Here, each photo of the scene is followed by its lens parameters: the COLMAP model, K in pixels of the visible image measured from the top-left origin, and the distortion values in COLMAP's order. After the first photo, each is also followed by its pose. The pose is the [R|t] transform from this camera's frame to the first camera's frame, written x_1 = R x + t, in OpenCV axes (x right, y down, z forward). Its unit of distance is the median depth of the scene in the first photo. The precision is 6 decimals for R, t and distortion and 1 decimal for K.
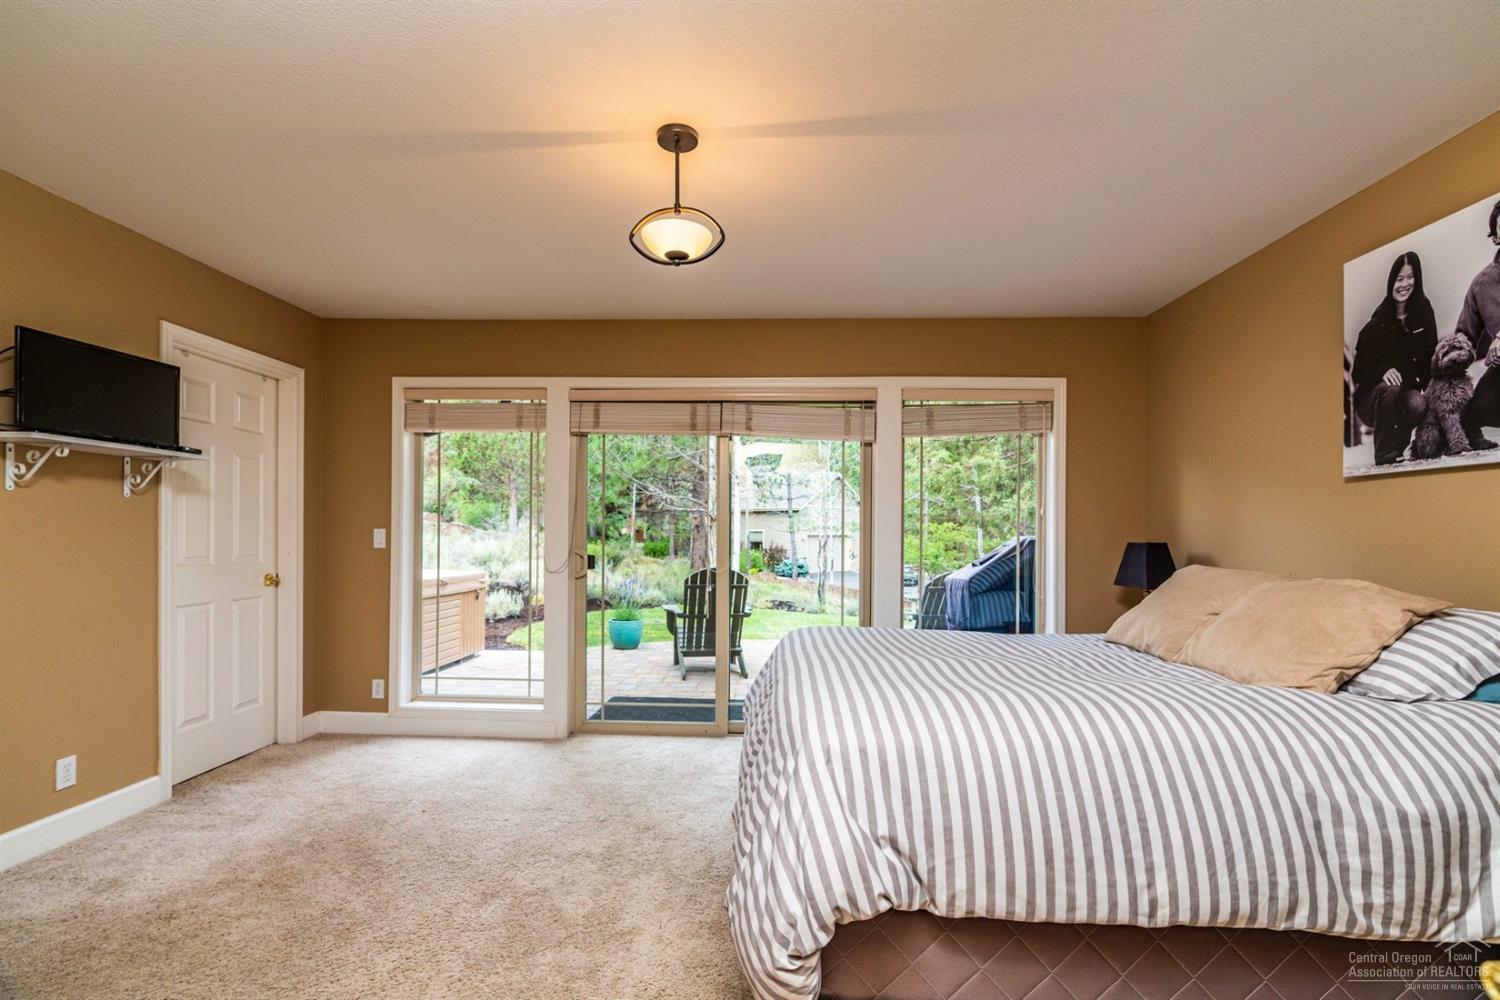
lens RADIAL K [[681.4, 0, 749.5], [0, 681.4, 522.2], [0, 0, 1]] dist [-0.002235, 0.001121]
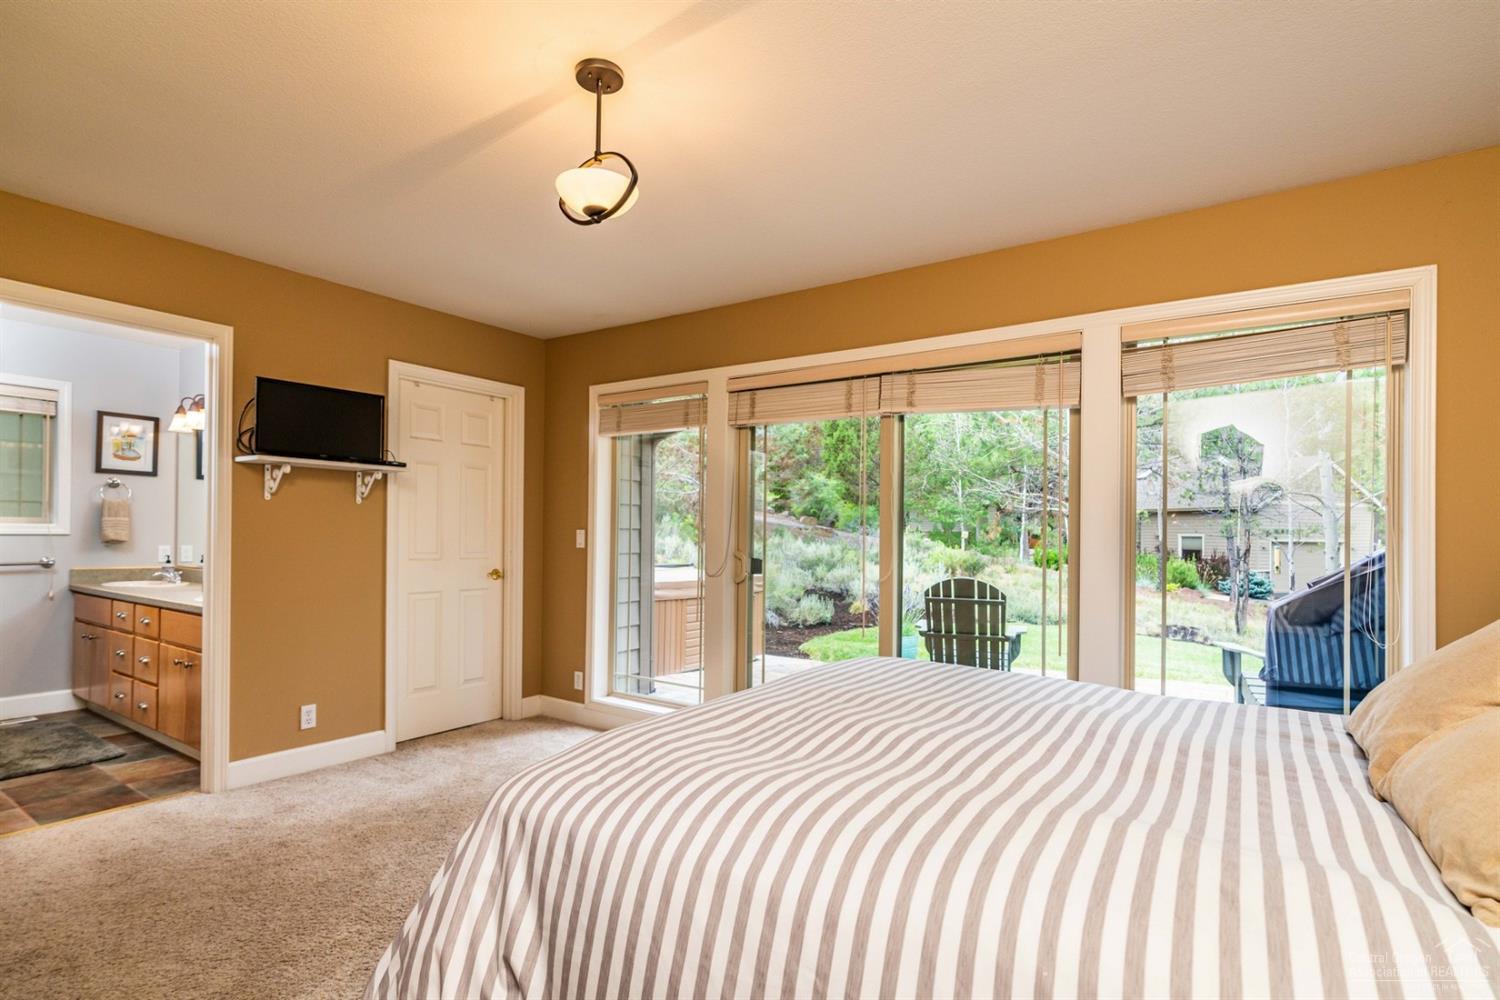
lens RADIAL K [[737.0, 0, 744.7], [0, 737.0, 519.4], [0, 0, 1]] dist [-0.000517, 0.000487]
pose [[0.847585, -0.008150, -0.530596, 0.295775], [0.003315, 0.999944, -0.010064, 0.006061], [0.530649, 0.006771, 0.847565, 0.165868]]
